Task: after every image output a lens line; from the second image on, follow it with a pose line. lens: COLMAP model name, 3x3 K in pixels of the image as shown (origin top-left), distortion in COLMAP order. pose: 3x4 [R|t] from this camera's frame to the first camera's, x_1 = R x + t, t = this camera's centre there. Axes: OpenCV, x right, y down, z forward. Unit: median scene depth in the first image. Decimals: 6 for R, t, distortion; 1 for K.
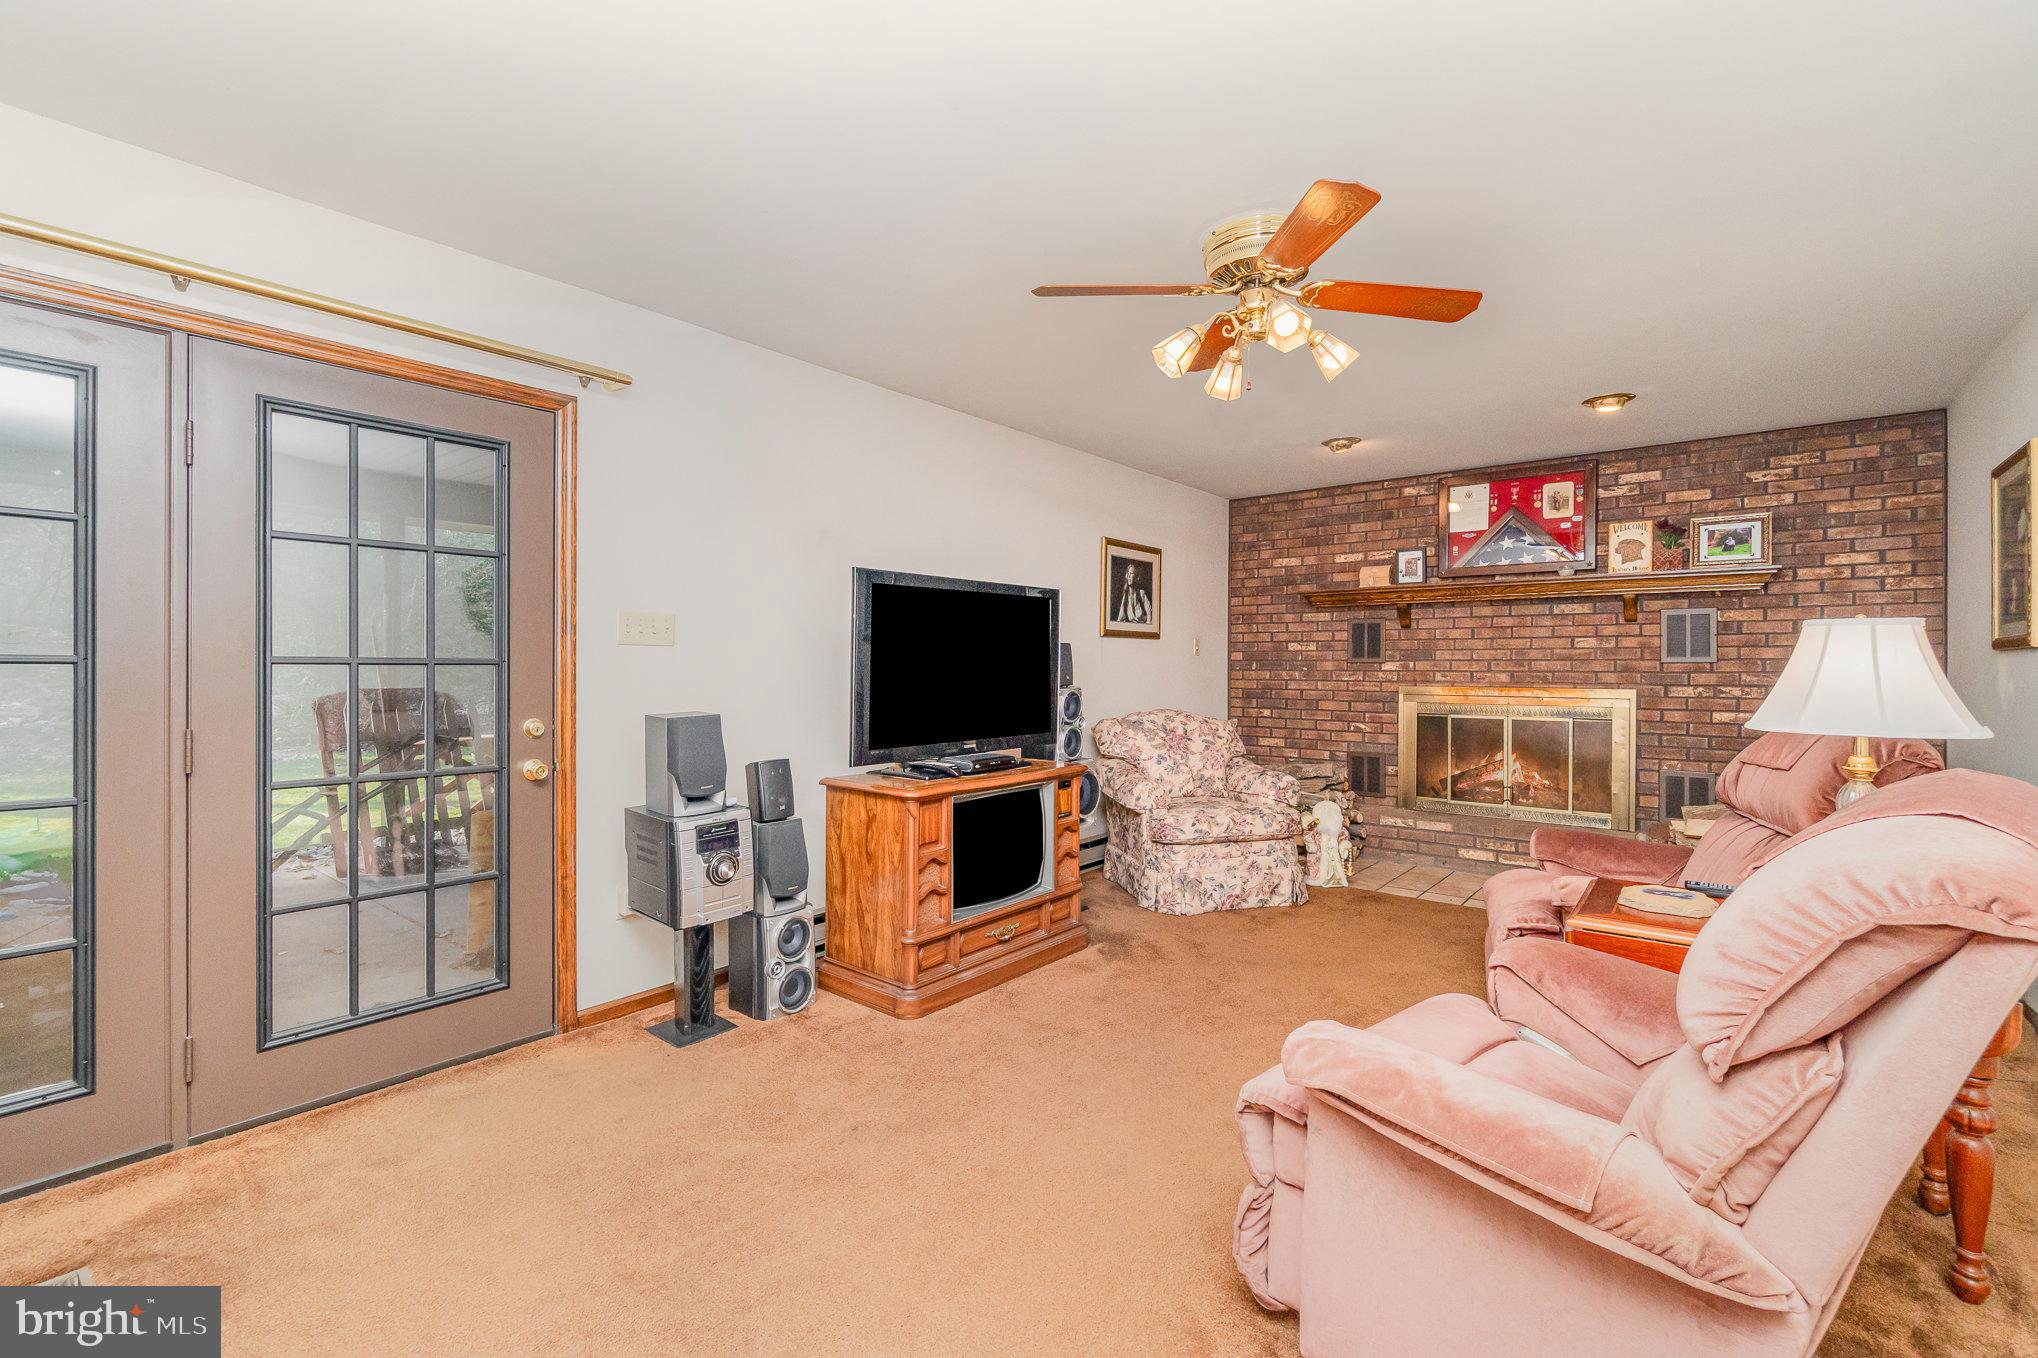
lens RADIAL K [[880.5, 0, 990.6], [0, 880.5, 661.0], [0, 0, 1]] dist [0.001436, 0.001159]
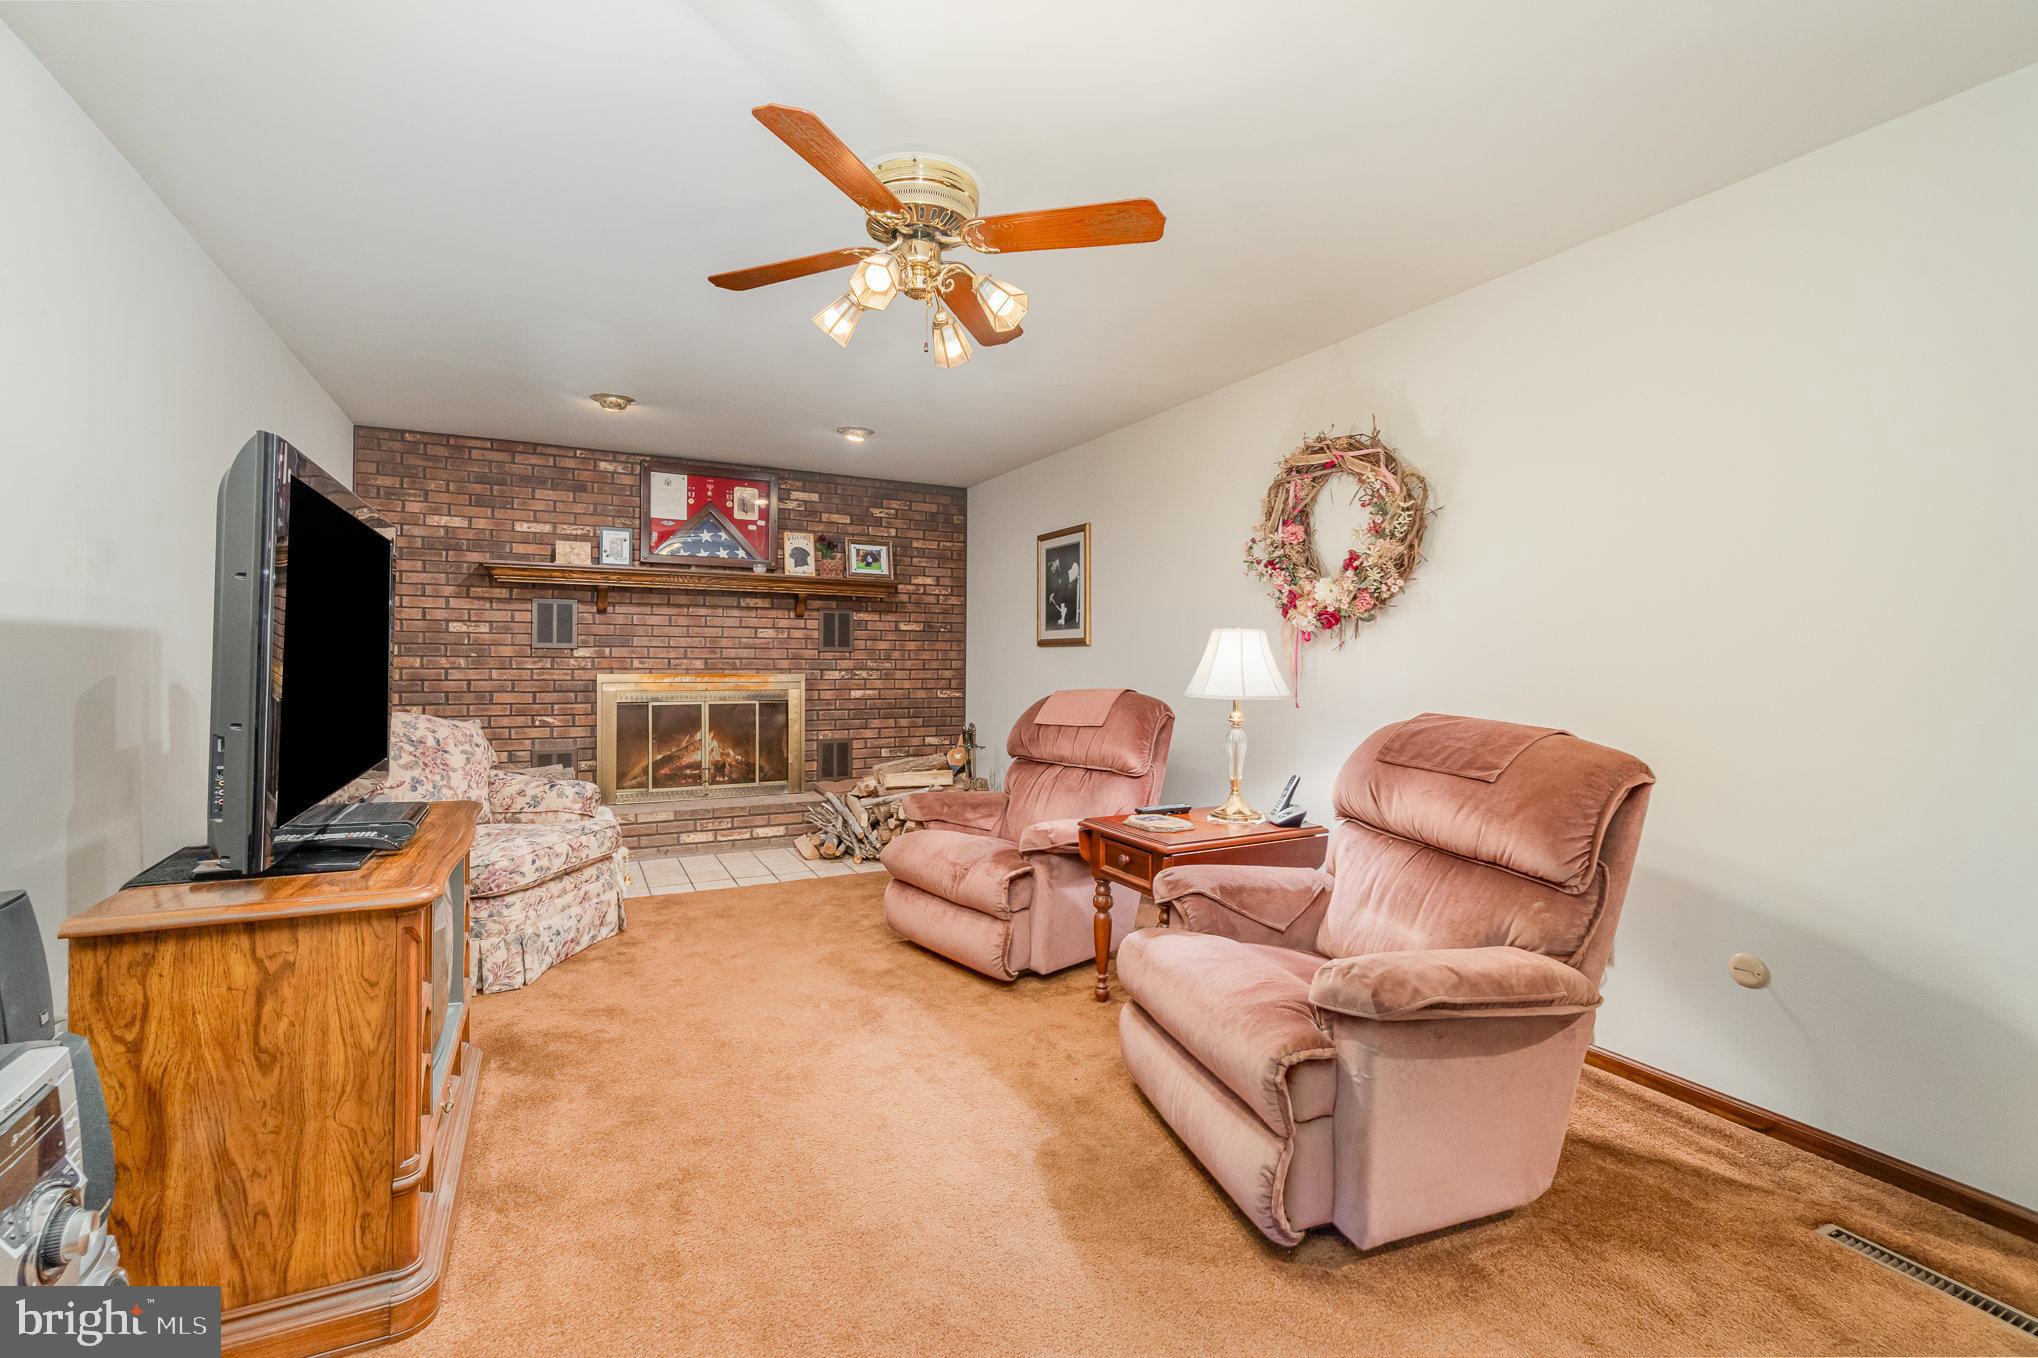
lens RADIAL K [[880.5, 0, 990.6], [0, 880.5, 661.0], [0, 0, 1]] dist [0.001436, 0.001159]
pose [[0.396407, -0.002283, 0.918072, -0.249894], [-0.014201, 0.999862, 0.008618, 0.001027], [-0.917965, -0.016454, 0.396320, 0.278580]]
